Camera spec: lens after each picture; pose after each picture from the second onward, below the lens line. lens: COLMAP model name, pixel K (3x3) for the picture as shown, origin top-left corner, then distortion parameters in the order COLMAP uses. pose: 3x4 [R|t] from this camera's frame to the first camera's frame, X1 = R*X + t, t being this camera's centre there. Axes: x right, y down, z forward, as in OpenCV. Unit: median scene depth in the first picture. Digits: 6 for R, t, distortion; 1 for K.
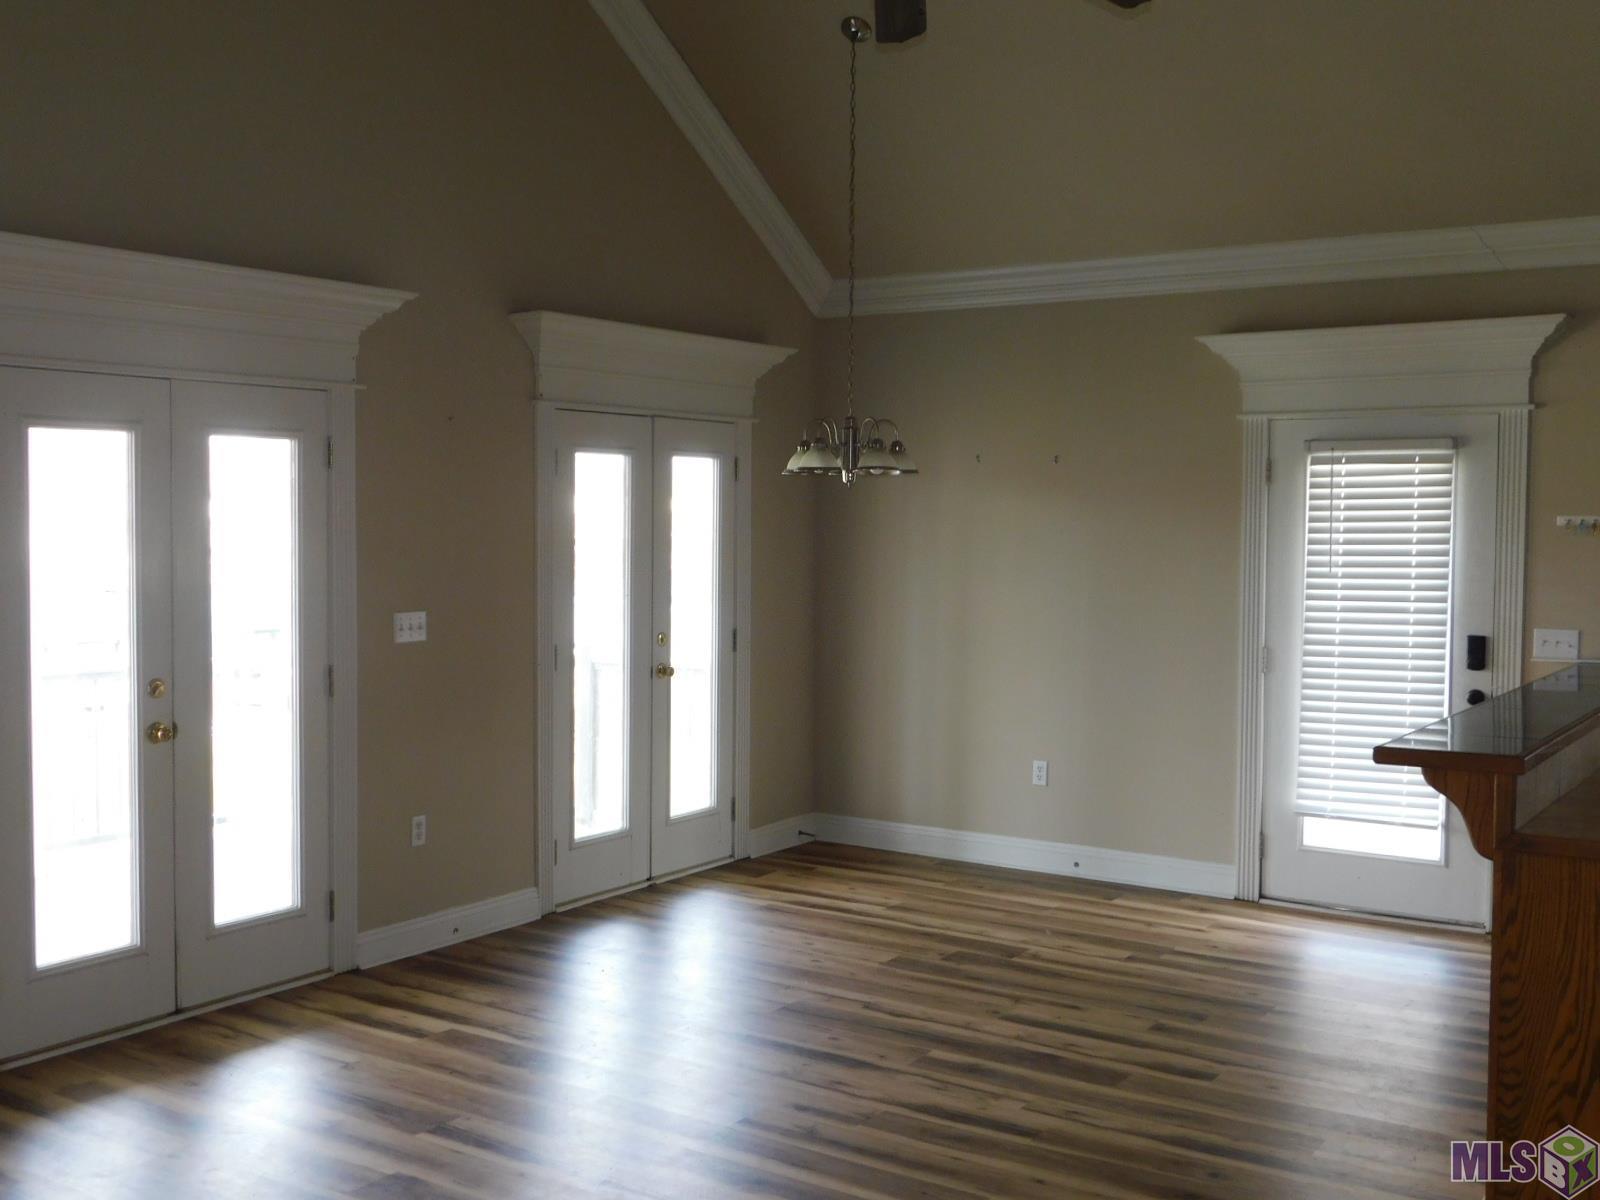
lens RADIAL K [[1652.4, 0, 800.0], [0, 1652.4, 600.0], [0, 0, 1]] dist [-0.012694, -0.009865]
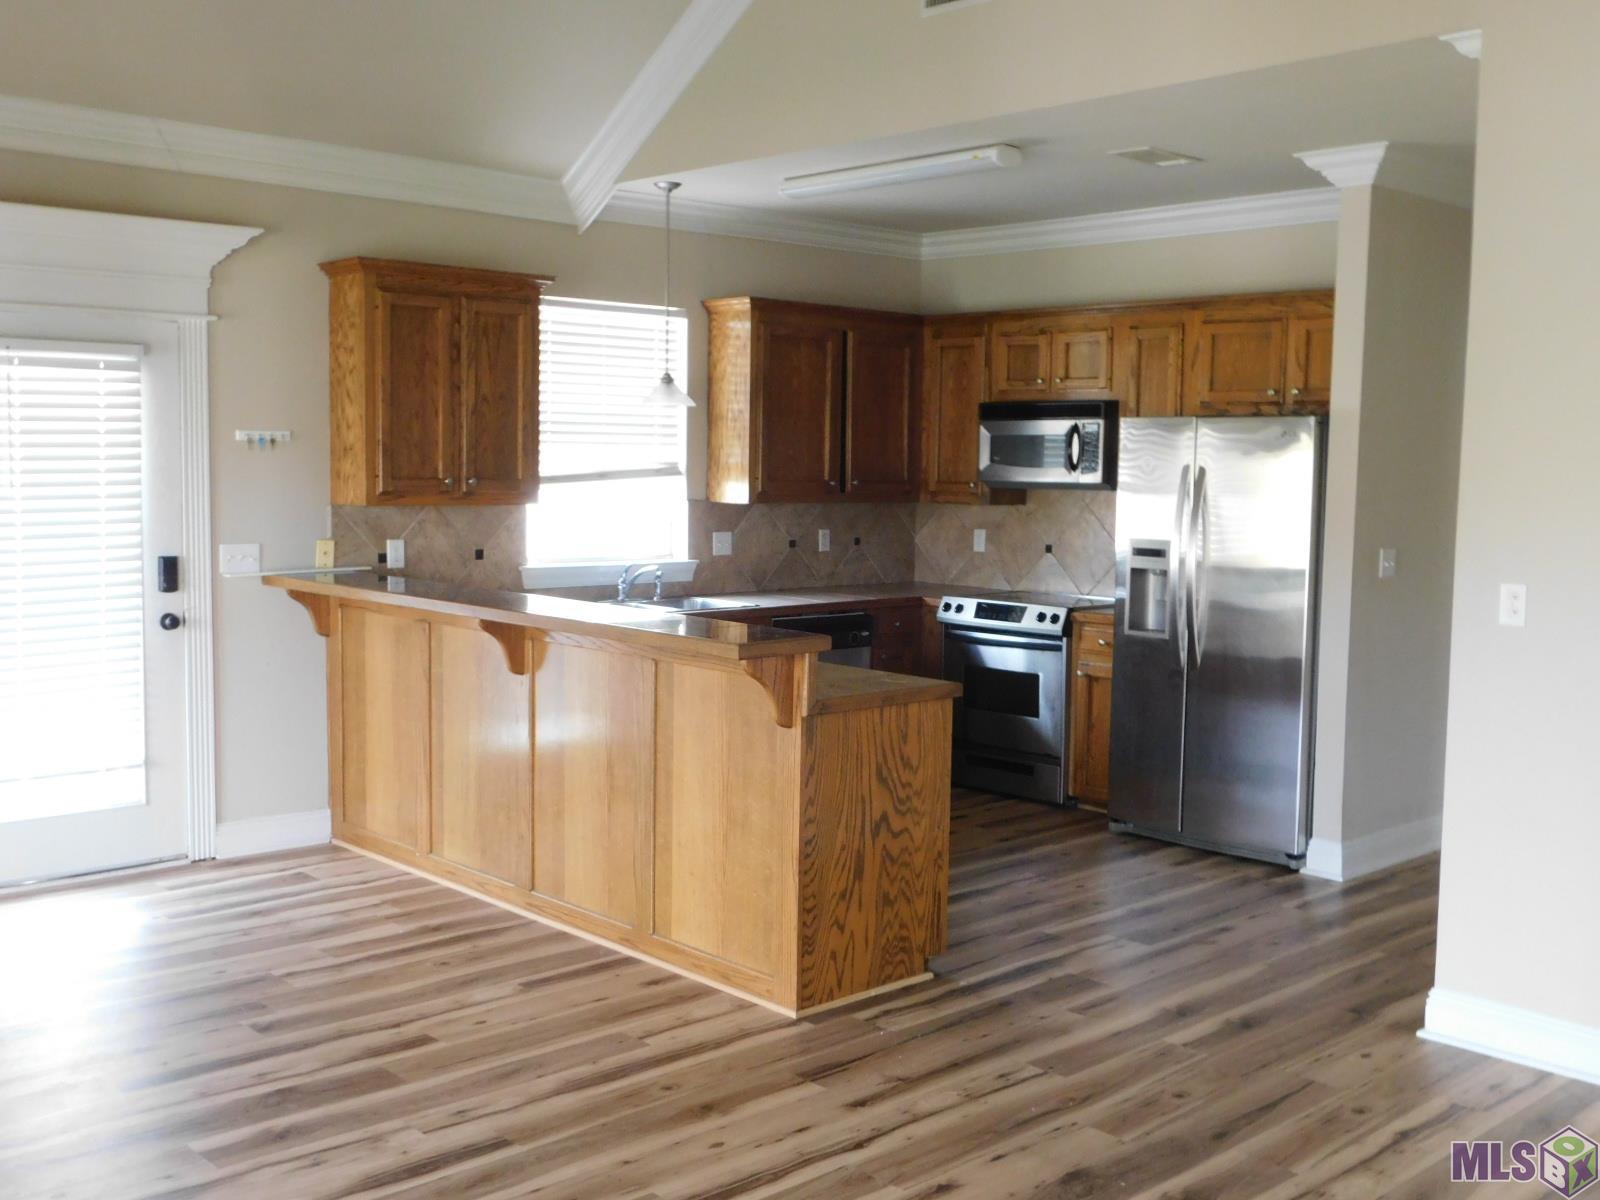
lens RADIAL K [[1652.4, 0, 800.0], [0, 1652.4, 600.0], [0, 0, 1]] dist [-0.012694, -0.009865]
pose [[0.229016, -0.087355, 0.969495, -0.447540], [0.036589, 0.996034, 0.081103, -0.017734], [-0.972735, 0.016899, 0.231304, 0.448061]]
